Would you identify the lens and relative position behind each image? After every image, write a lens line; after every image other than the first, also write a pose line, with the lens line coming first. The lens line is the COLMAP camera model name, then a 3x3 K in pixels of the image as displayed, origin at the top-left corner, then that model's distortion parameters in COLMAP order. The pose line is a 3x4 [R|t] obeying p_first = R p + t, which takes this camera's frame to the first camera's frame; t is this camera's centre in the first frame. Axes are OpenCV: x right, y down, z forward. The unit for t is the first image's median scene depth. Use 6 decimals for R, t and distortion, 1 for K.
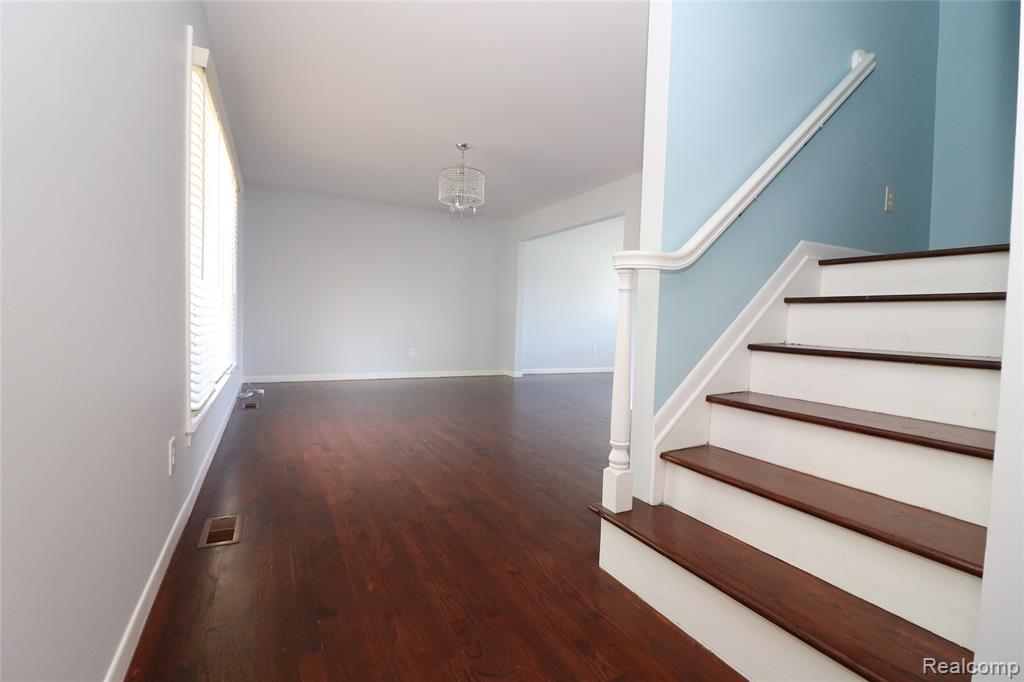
lens RADIAL K [[477.1, 0, 510.8], [0, 477.1, 337.1], [0, 0, 1]] dist [0.001558, -0.005170]
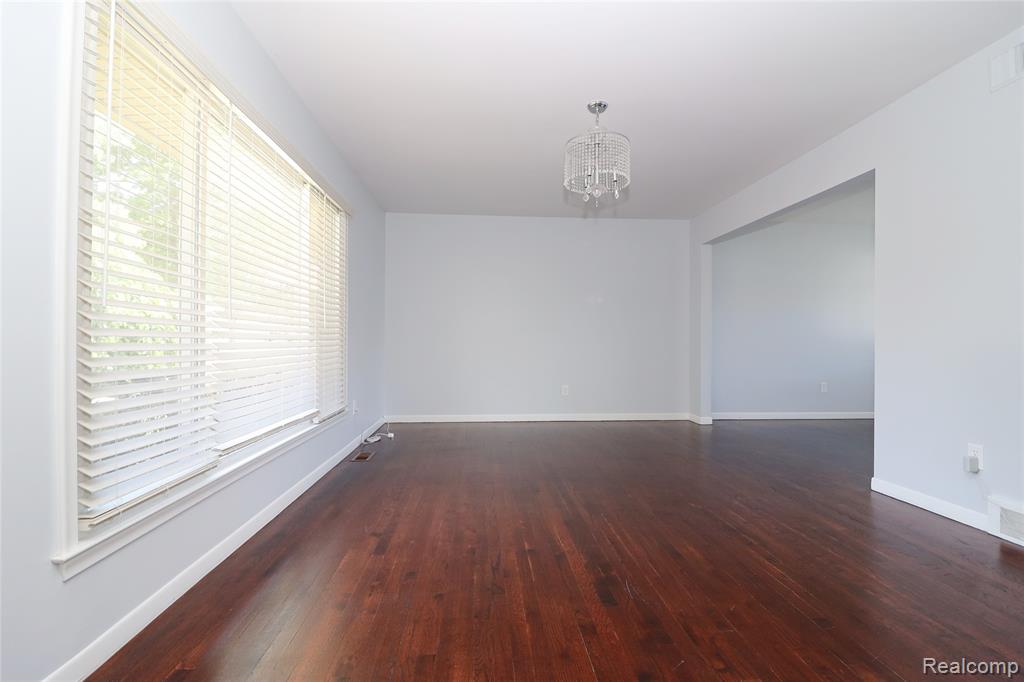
lens RADIAL K [[477.1, 0, 512.8], [0, 477.1, 338.7], [0, 0, 1]] dist [0.001558, -0.005170]
pose [[0.922413, -0.028957, -0.385119, 0.045025], [0.009728, 0.998611, -0.051786, -0.022219], [0.386084, 0.044021, 0.921413, 0.310505]]
